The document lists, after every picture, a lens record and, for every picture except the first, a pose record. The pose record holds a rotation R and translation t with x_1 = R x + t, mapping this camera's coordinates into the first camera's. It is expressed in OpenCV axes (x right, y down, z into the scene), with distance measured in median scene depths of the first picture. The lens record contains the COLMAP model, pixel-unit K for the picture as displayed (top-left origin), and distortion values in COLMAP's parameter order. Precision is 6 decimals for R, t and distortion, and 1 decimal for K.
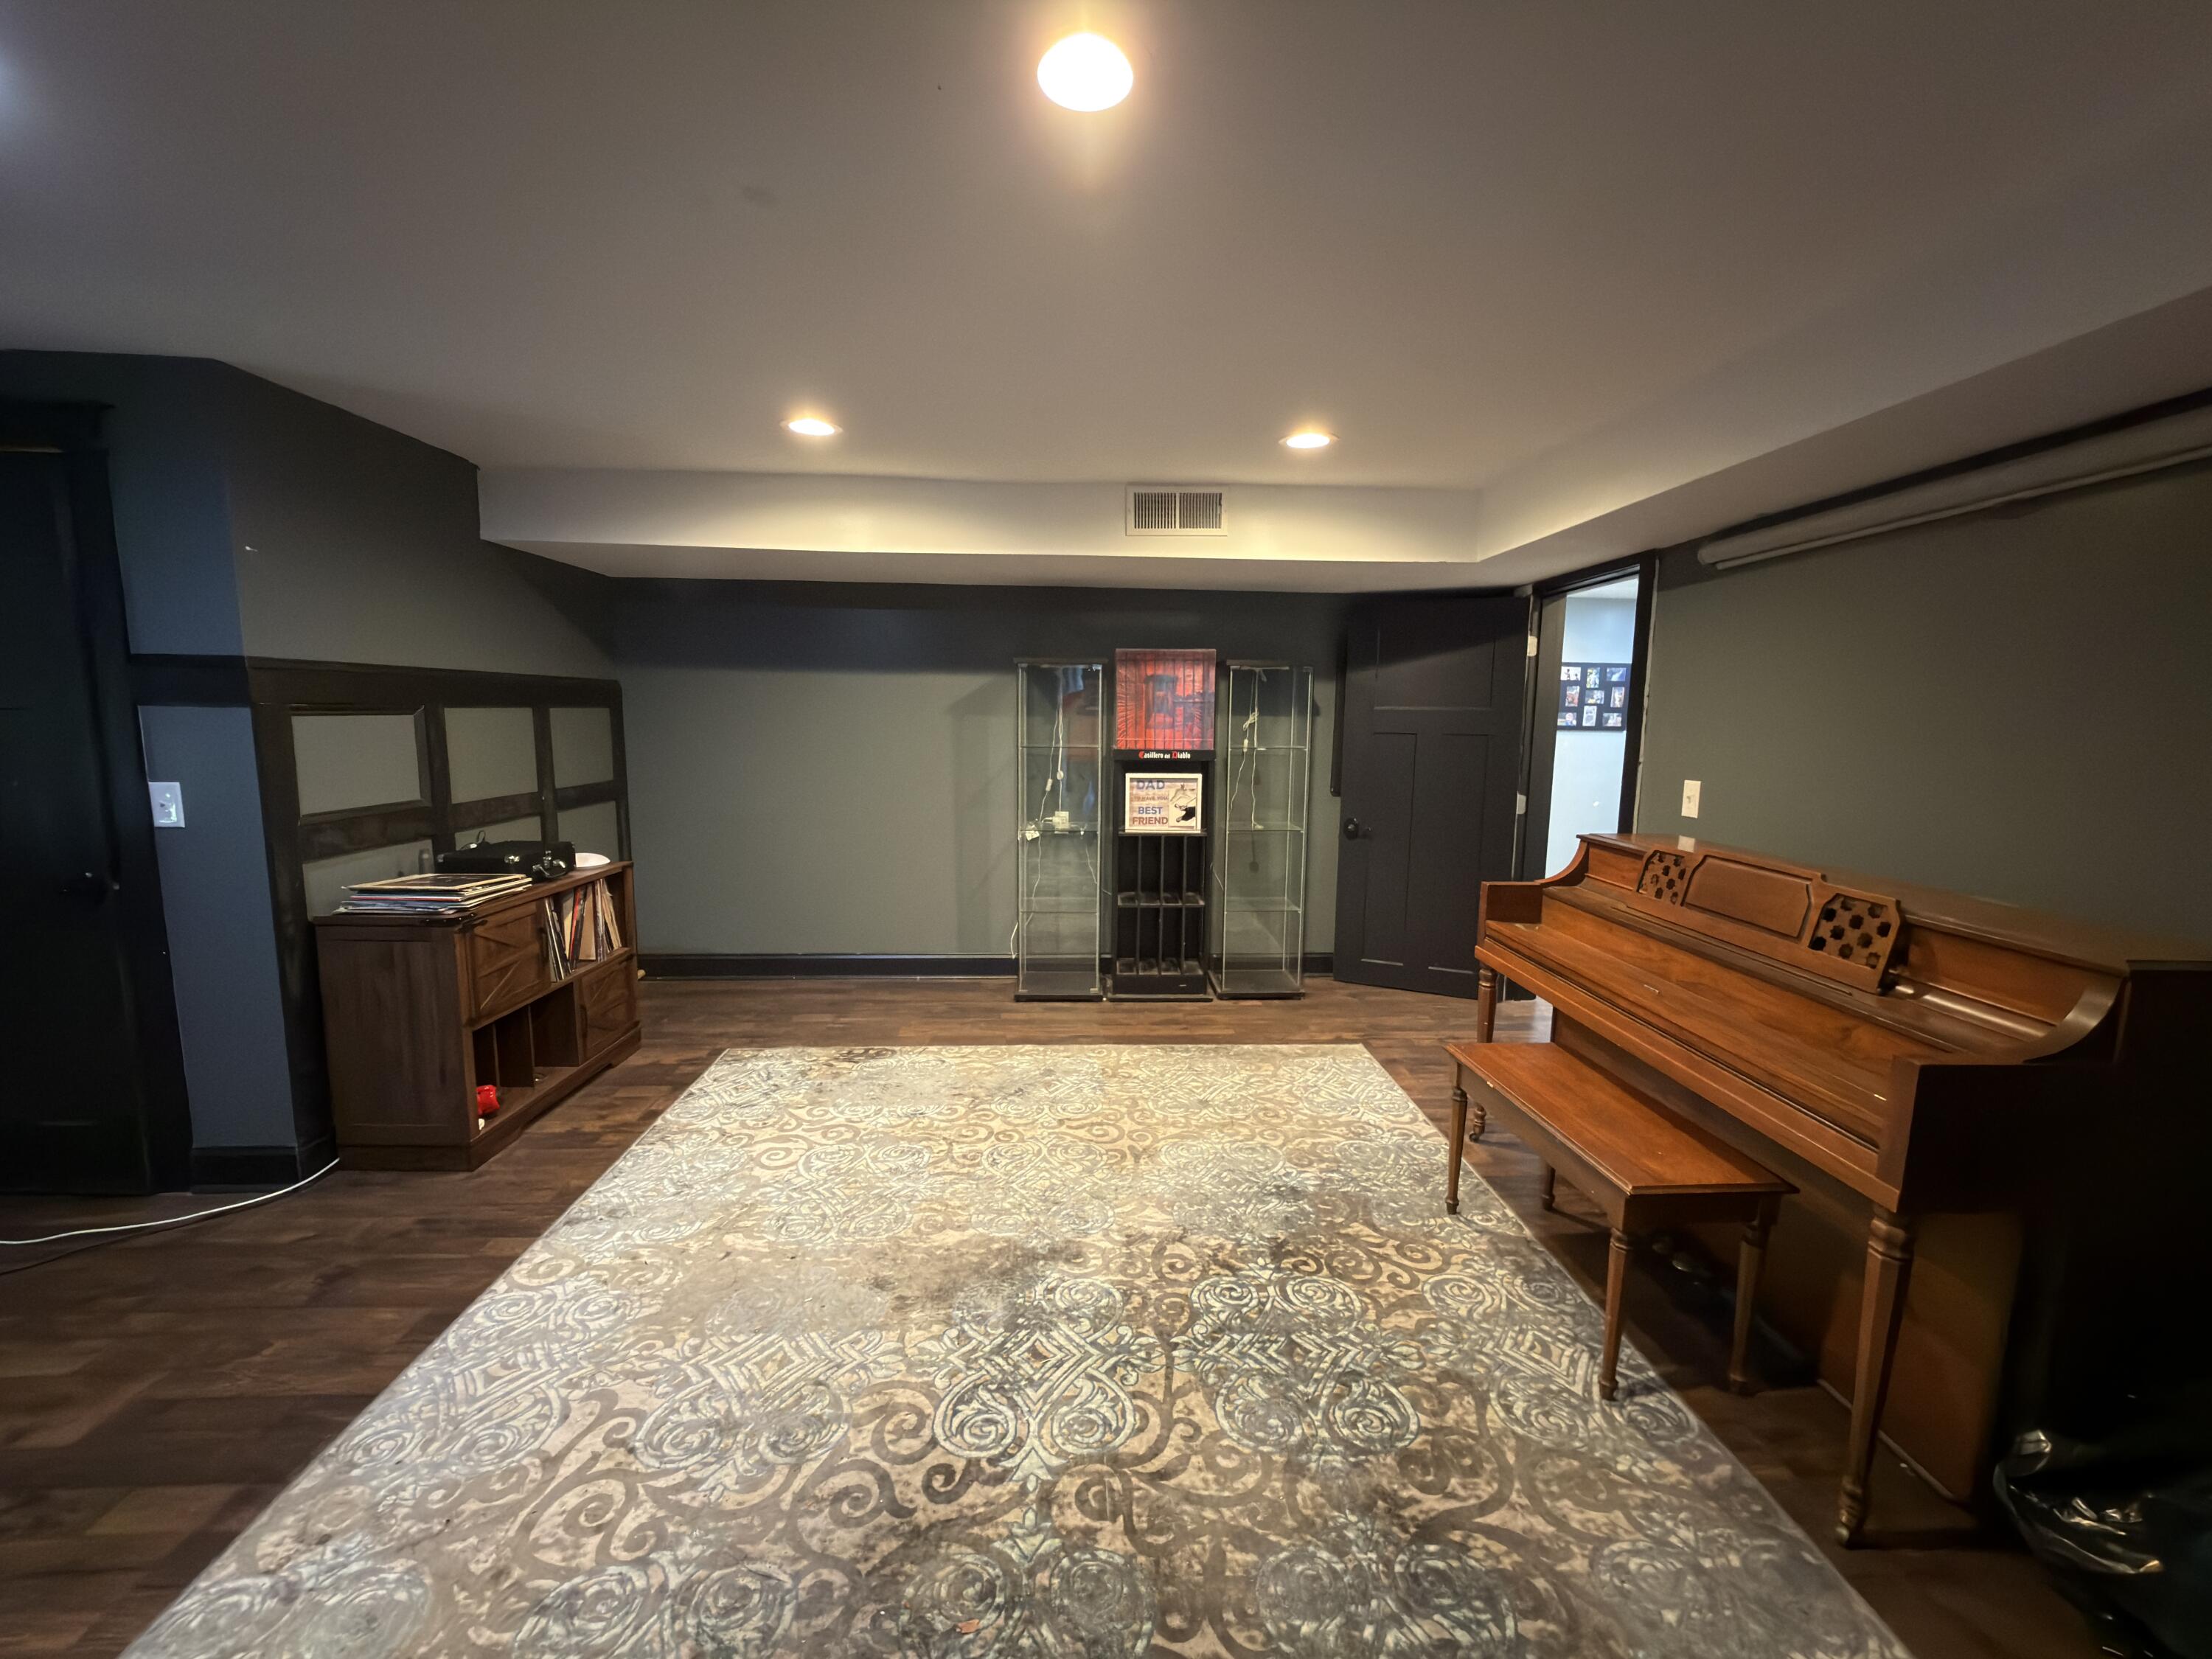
lens RADIAL K [[899.0, 0, 1123.8], [0, 899.0, 825.3], [0, 0, 1]] dist [-0.000639, 0.000174]
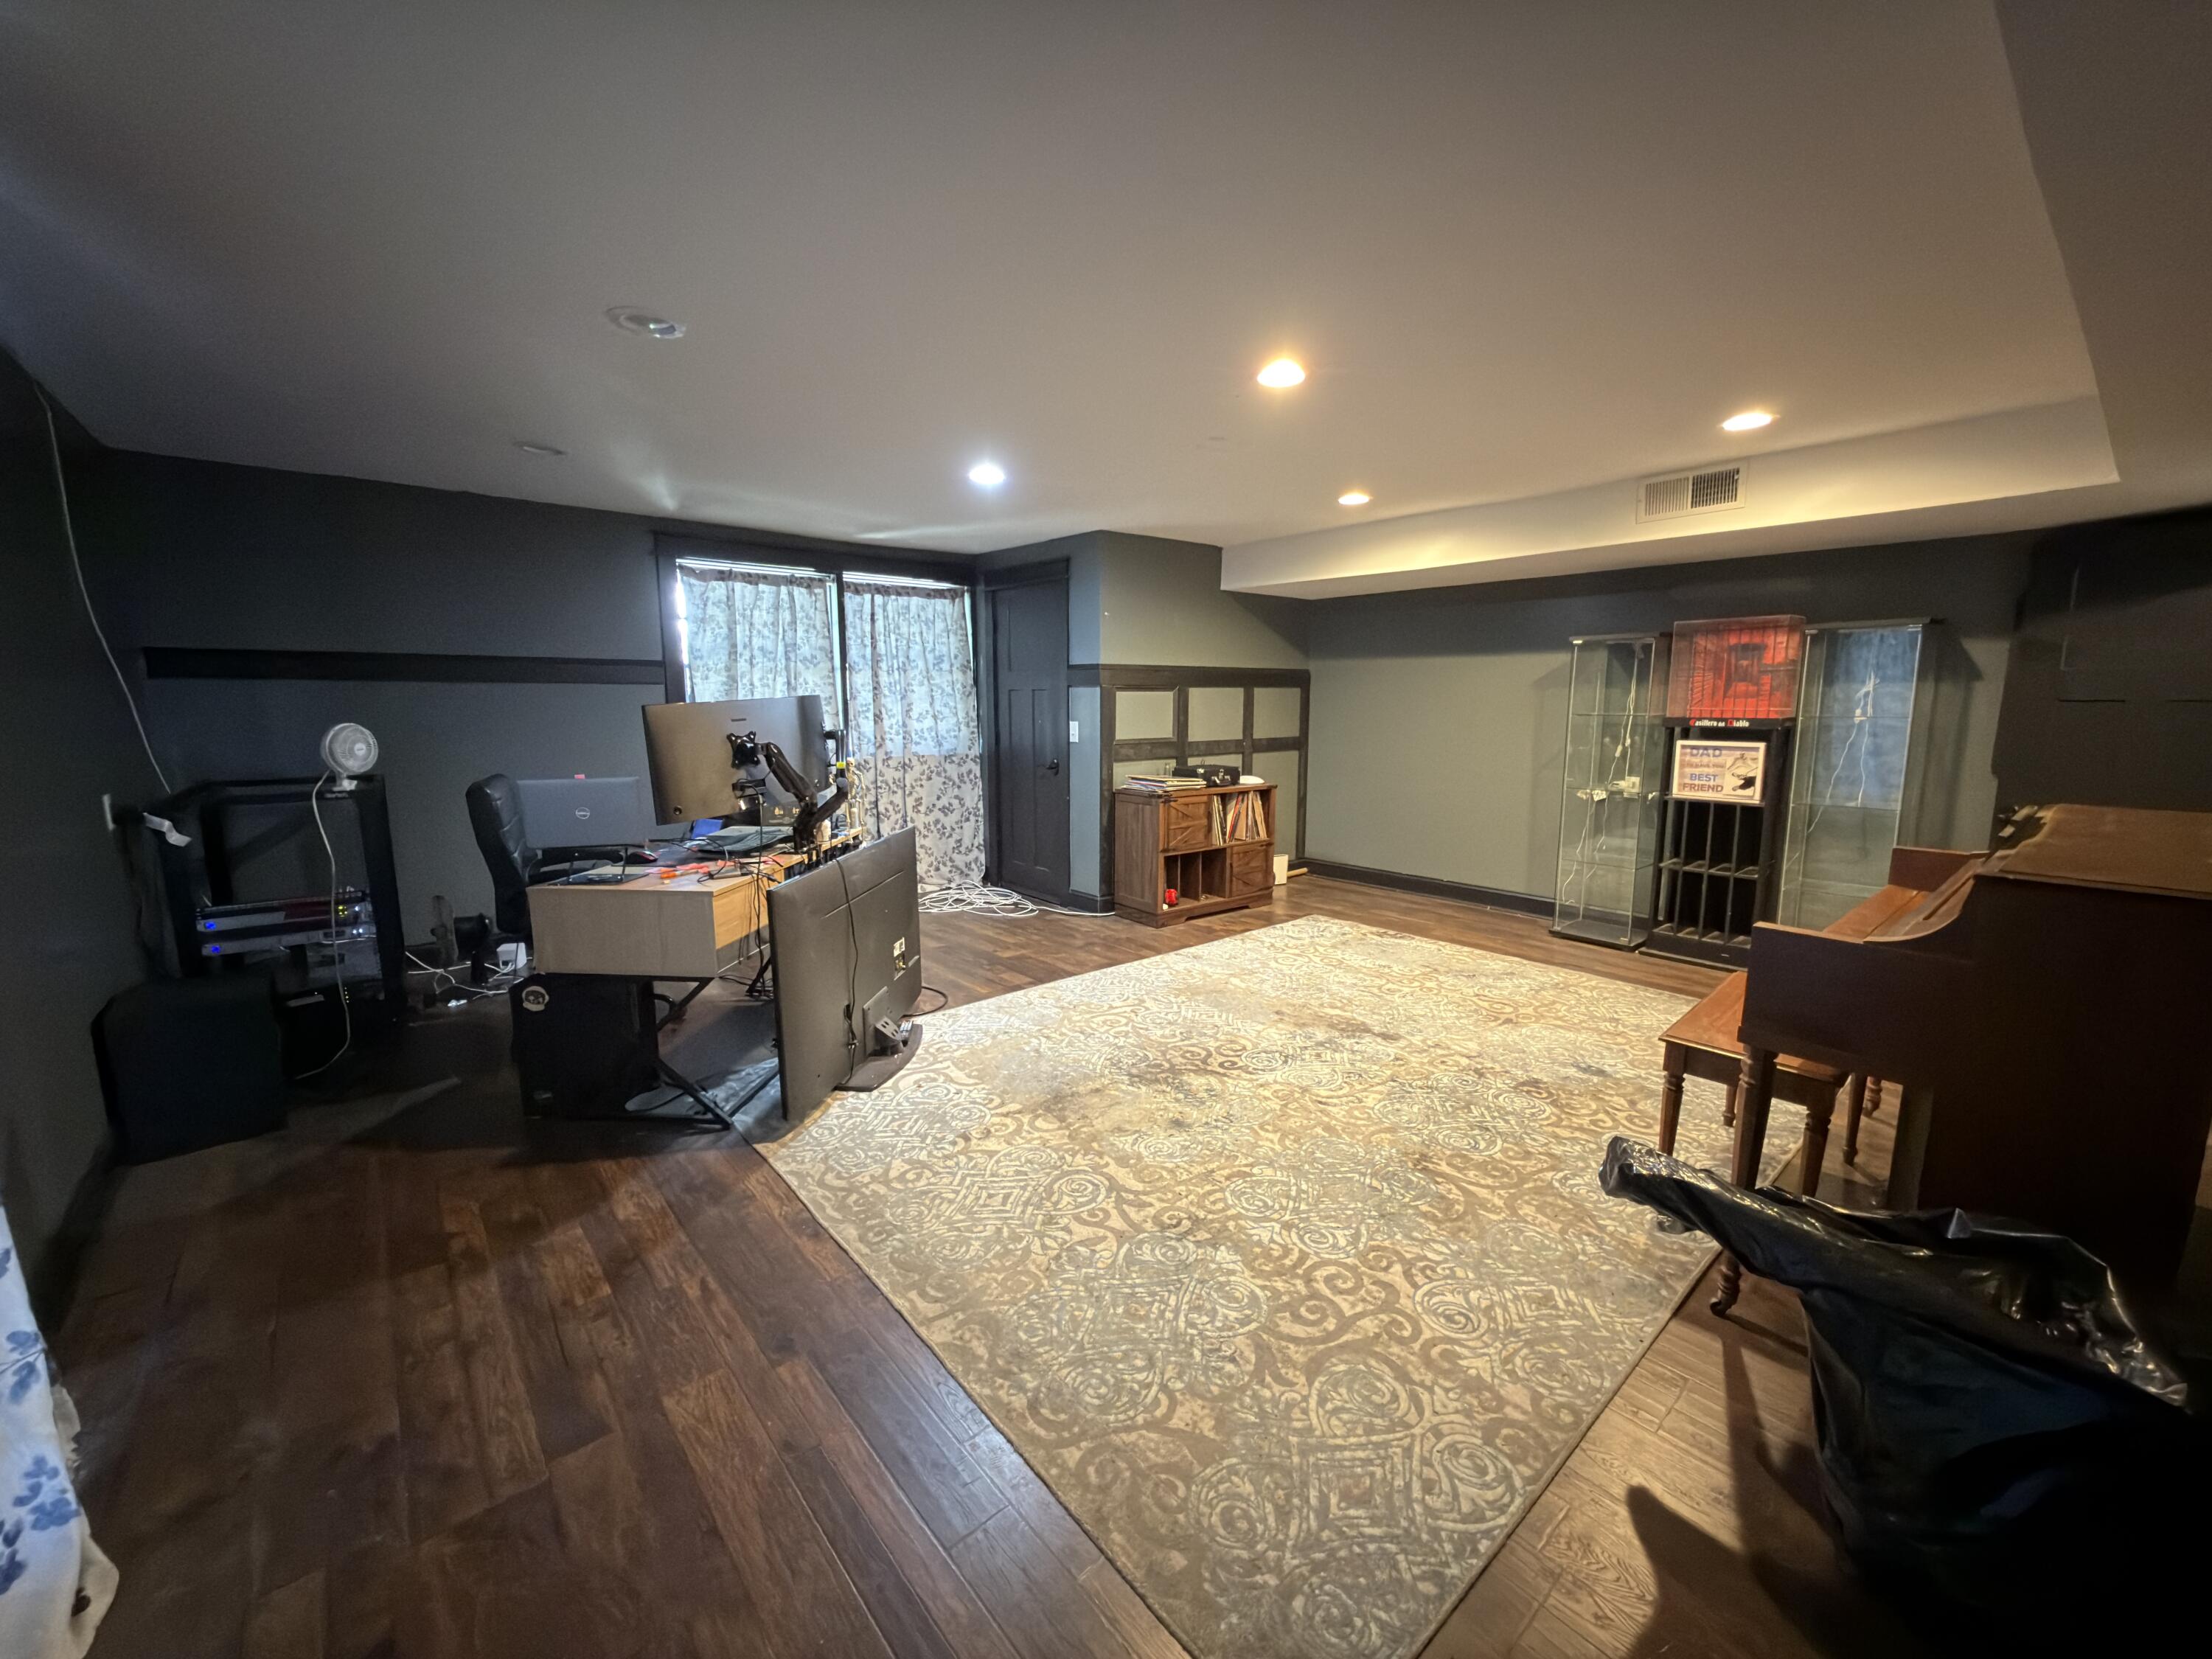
lens RADIAL K [[916.5, 0, 1074.5], [0, 916.5, 827.8], [0, 0, 1]] dist [-0.001249, 0.000058]
pose [[0.584421, 0.101890, -0.805028, 0.641668], [-0.093541, 0.993931, 0.057891, 0.066163], [0.806041, 0.041471, 0.590405, -0.271388]]
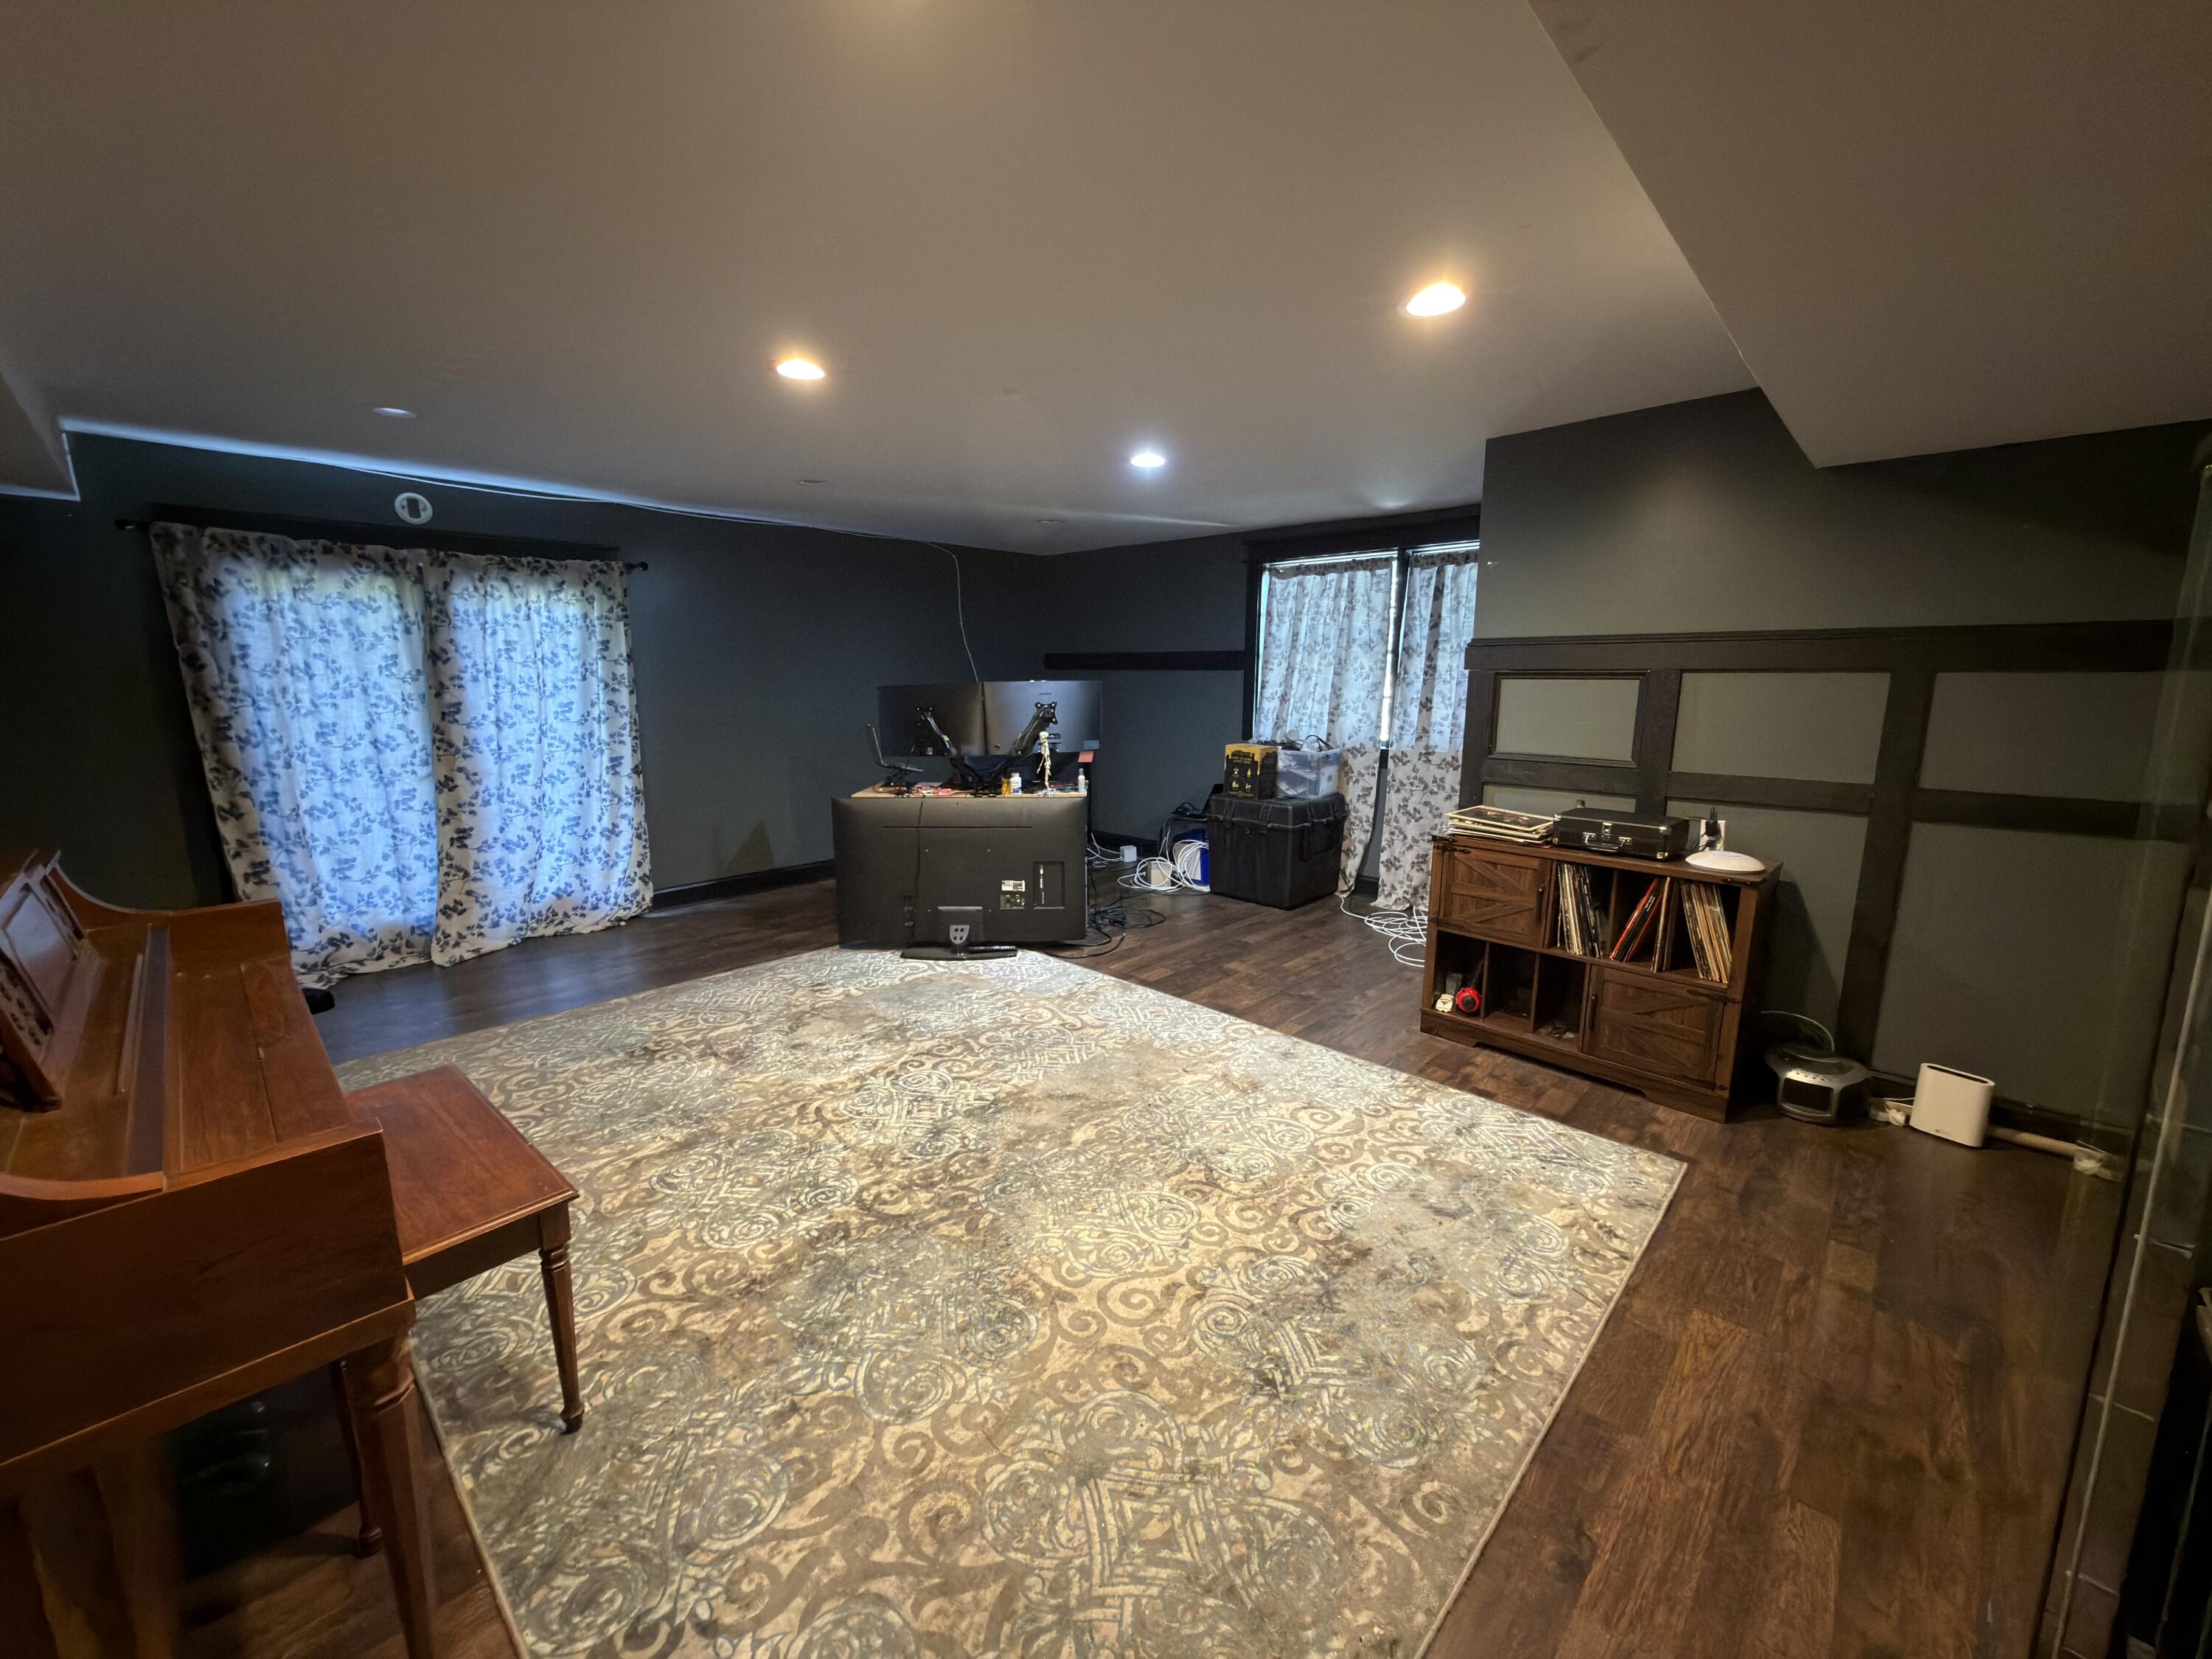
lens RADIAL K [[868.7, 0, 1076.1], [0, 868.7, 818.4], [0, 0, 1]] dist [-0.000105, 0.000067]
pose [[-0.751567, 0.094066, -0.652915, 0.387343], [-0.094922, 0.964058, 0.248157, -0.154621], [0.652791, 0.248483, -0.715626, 1.326484]]
